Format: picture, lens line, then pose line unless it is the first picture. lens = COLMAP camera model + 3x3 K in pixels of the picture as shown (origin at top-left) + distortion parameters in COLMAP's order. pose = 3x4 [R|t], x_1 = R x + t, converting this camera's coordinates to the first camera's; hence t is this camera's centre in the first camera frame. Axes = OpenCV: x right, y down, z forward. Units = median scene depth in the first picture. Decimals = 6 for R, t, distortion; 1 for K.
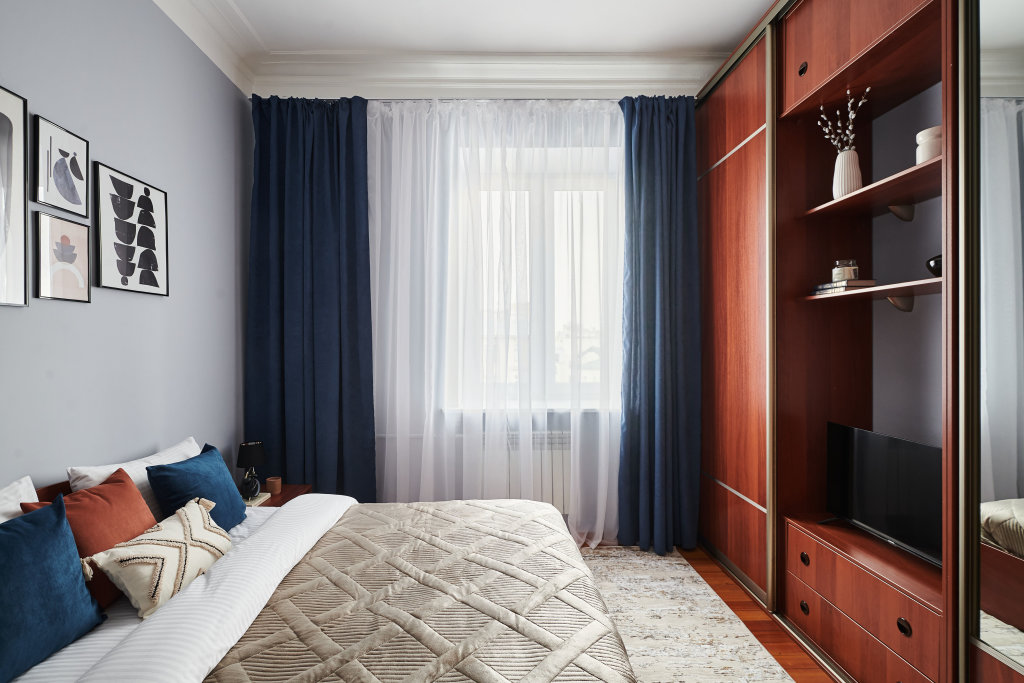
lens RADIAL K [[496.4, 0, 504.8], [0, 496.4, 348.8], [0, 0, 1]] dist [0.000182, -0.001478]
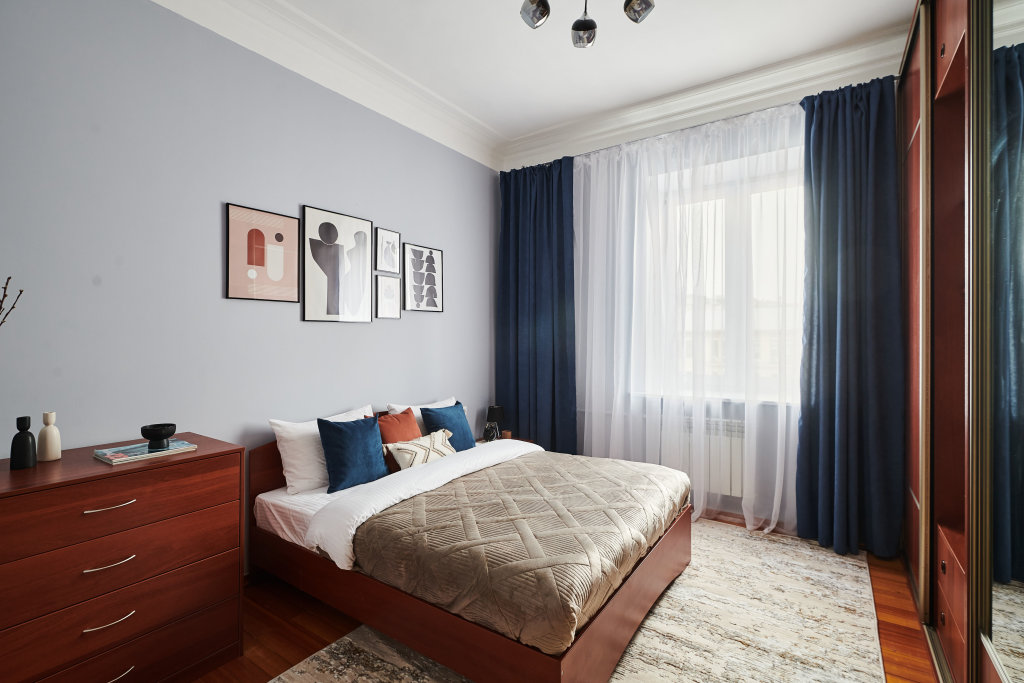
lens RADIAL K [[496.4, 0, 517.4], [0, 496.4, 339.2], [0, 0, 1]] dist [0.000182, -0.001478]
pose [[0.826508, -0.003411, -0.562914, 0.386735], [-0.002471, 0.999950, -0.009687, 0.001175], [0.562919, 0.009397, 0.826459, -0.199640]]
